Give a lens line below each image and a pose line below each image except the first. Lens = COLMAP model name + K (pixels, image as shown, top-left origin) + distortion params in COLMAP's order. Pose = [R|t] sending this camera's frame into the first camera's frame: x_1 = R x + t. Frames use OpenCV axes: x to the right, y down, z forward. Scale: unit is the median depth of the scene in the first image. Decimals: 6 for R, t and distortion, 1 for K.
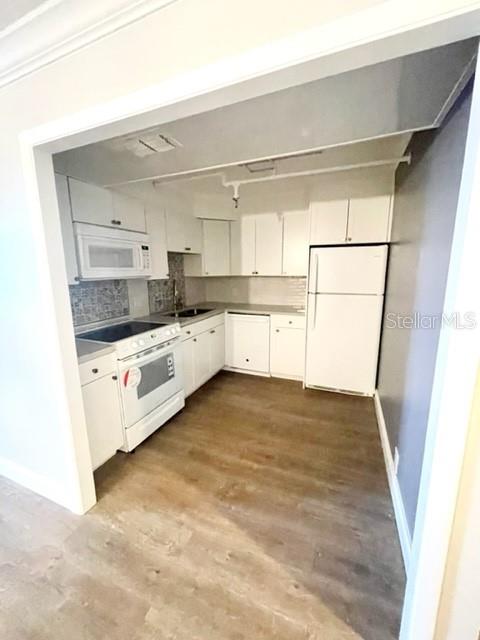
lens RADIAL K [[258.5, 0, 240.0], [0, 258.5, 318.5], [0, 0, 1]] dist [-0.002022, 0.001022]
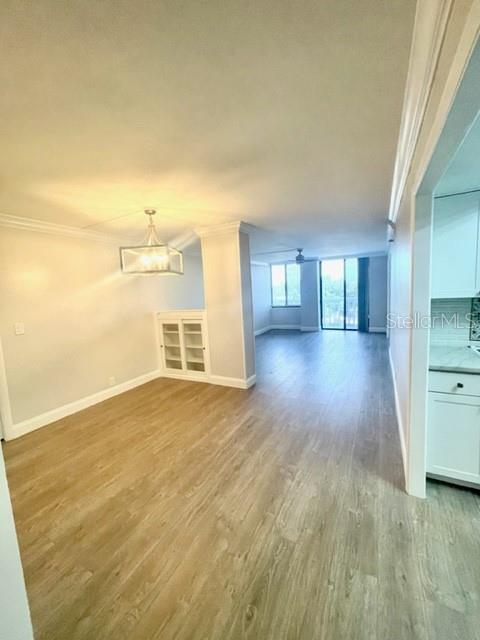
lens RADIAL K [[258.5, 0, 240.0], [0, 258.5, 318.5], [0, 0, 1]] dist [-0.002022, 0.001022]
pose [[-0.101387, 0.114662, -0.988217, 0.329340], [-0.129916, 0.983304, 0.127420, -0.045449], [0.986328, 0.141303, -0.084797, 0.146147]]
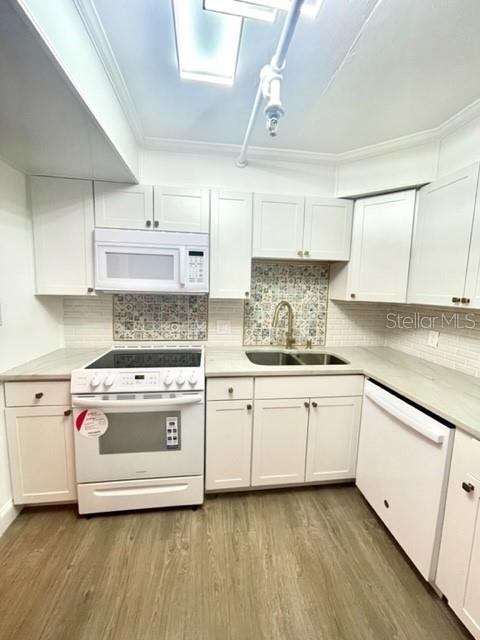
lens RADIAL K [[258.5, 0, 240.0], [0, 258.5, 318.5], [0, 0, 1]] dist [-0.002022, 0.001022]
pose [[0.496107, 0.126164, -0.859046, 0.323956], [-0.194679, 0.980359, 0.031552, -0.139911], [0.846155, 0.151585, 0.510924, 0.747244]]
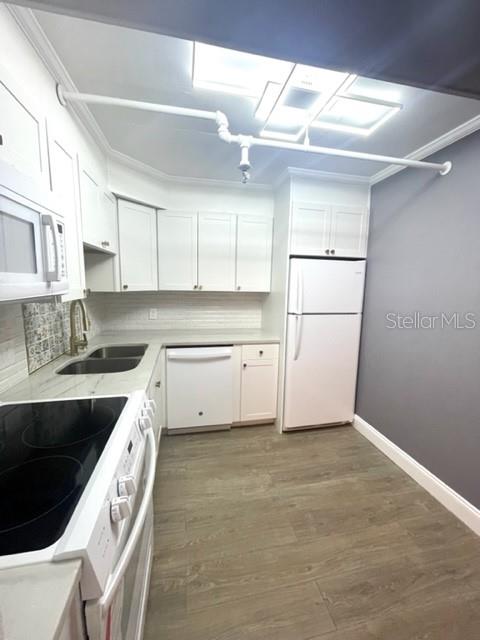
lens RADIAL K [[258.5, 0, 240.0], [0, 258.5, 318.5], [0, 0, 1]] dist [-0.002022, 0.001022]
pose [[0.825391, -0.056333, 0.561744, -0.357217], [0.082091, 0.996410, -0.020697, -0.093349], [-0.558561, 0.063197, 0.827052, 0.495449]]
